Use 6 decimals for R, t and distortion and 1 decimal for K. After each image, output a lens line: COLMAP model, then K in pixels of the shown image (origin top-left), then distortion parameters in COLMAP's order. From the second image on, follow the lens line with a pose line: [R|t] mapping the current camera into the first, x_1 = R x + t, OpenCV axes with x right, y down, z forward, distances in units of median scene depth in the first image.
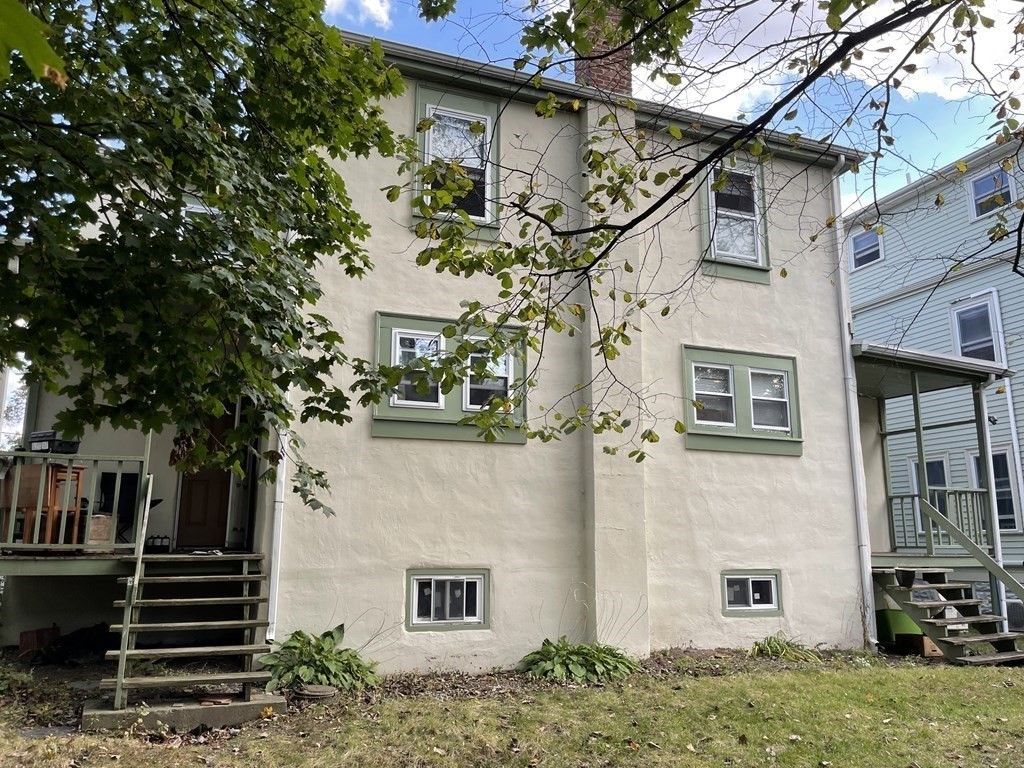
lens RADIAL K [[778.8, 0, 520.8], [0, 778.8, 387.9], [0, 0, 1]] dist [0.085377, -0.131406]
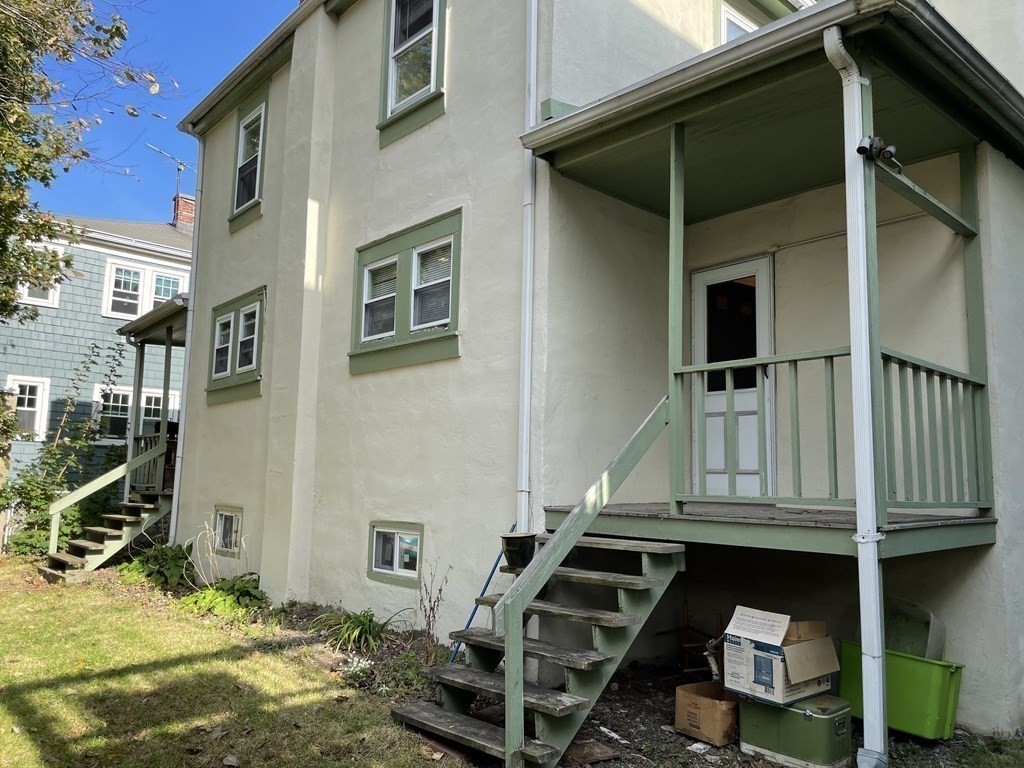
lens RADIAL K [[778.8, 0, 520.8], [0, 778.8, 387.9], [0, 0, 1]] dist [0.085377, -0.131406]
pose [[0.344882, -0.117182, -0.931303, 1.013975], [0.164416, 0.984379, -0.062973, 0.168226], [0.924134, -0.131402, 0.358761, 0.839830]]
